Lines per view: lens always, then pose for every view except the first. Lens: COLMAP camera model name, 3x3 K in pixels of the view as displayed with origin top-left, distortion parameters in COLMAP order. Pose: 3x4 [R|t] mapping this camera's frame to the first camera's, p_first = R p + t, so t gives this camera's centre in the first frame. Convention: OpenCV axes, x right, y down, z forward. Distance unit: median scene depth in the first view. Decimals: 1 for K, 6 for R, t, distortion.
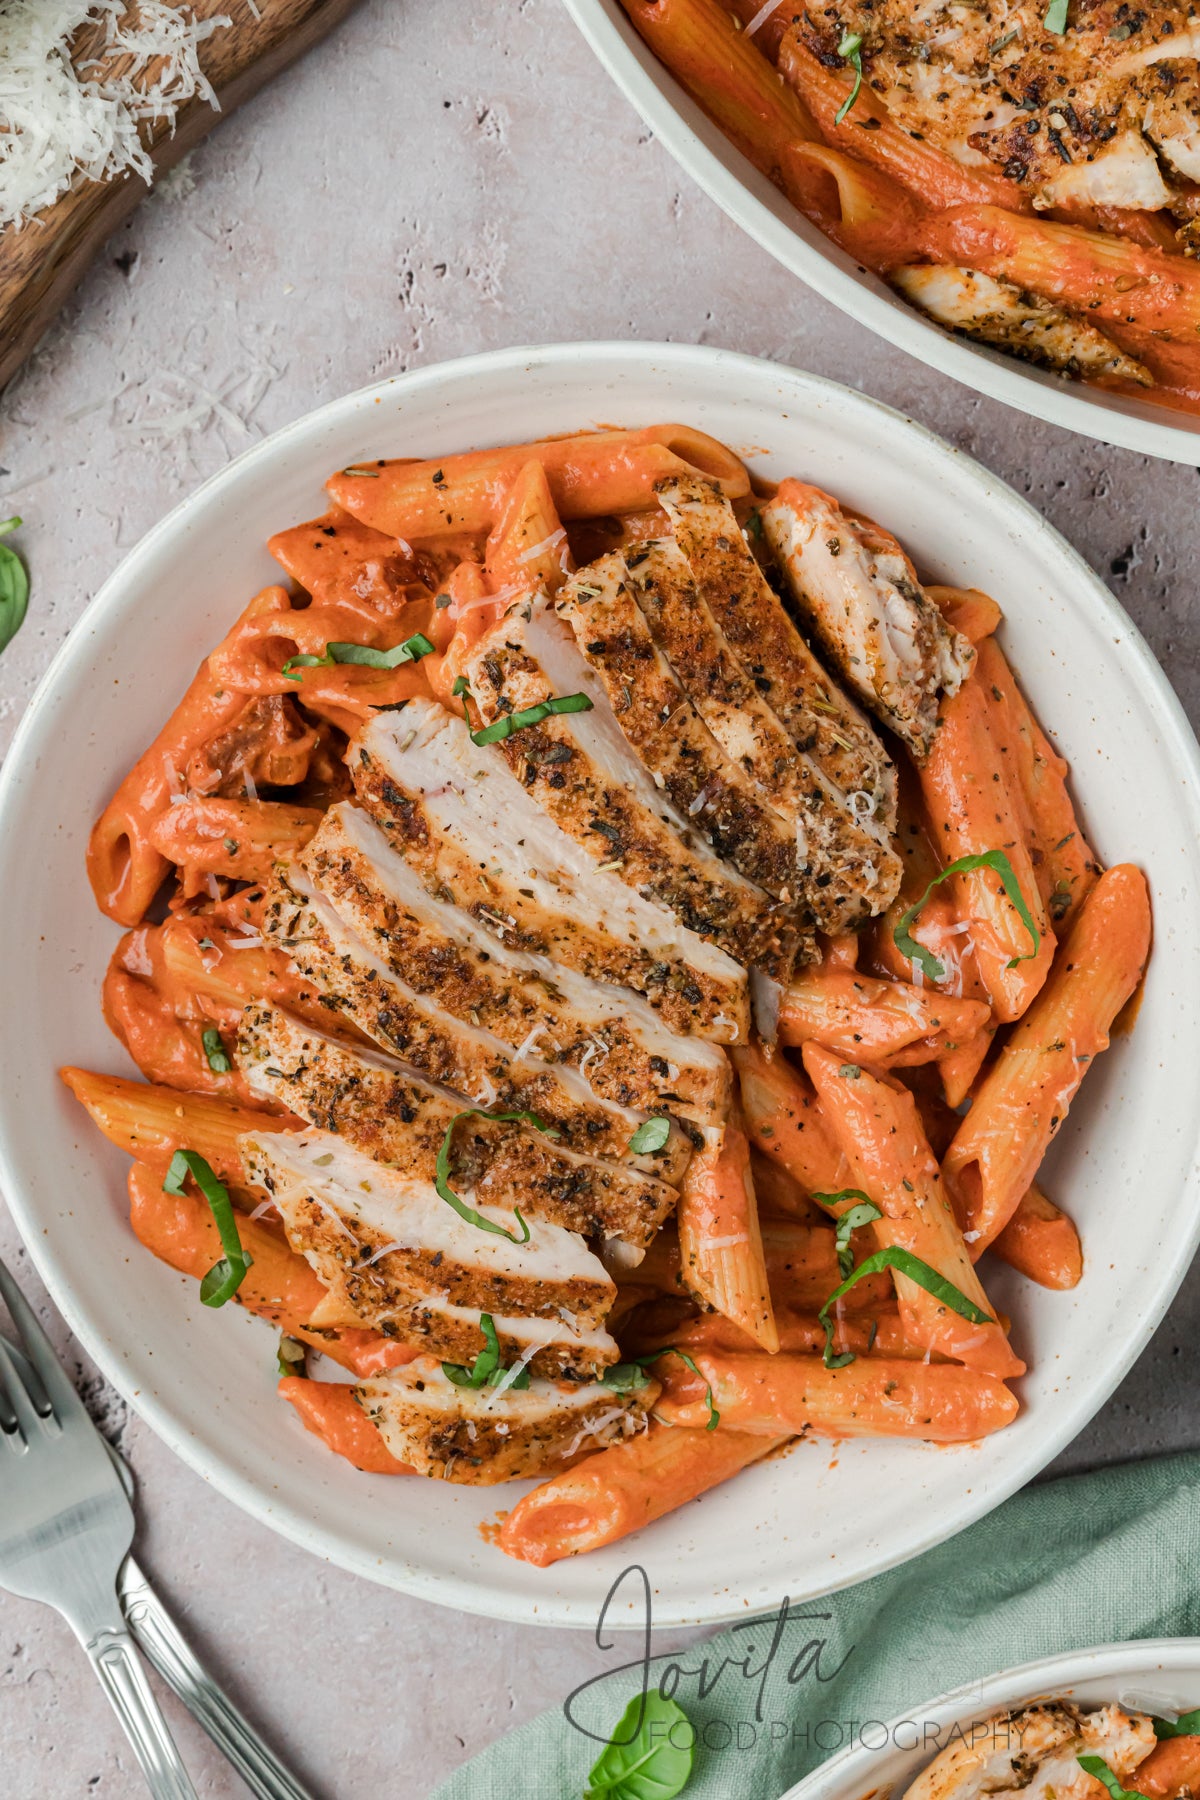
lens RADIAL K [[4996.1, 0, 661.3], [0, 4996.1, 901.0], [0, 0, 1]] dist [0.371138, 0.201303]
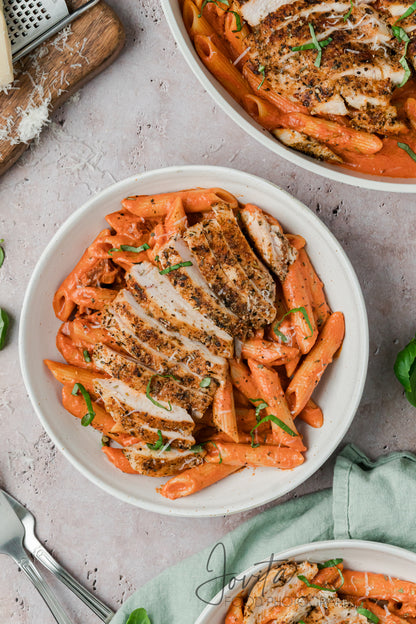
lens RADIAL K [[2542.5, 0, 227.8], [0, 2542.5, 311.7], [0, 0, 1]] dist [0.259676, -5.039237]
pose [[0.999574, 0.027356, -0.010130, 0.031551], [-0.027277, 0.999597, 0.007831, -0.019730], [0.010340, -0.007552, 0.999918, -0.853858]]
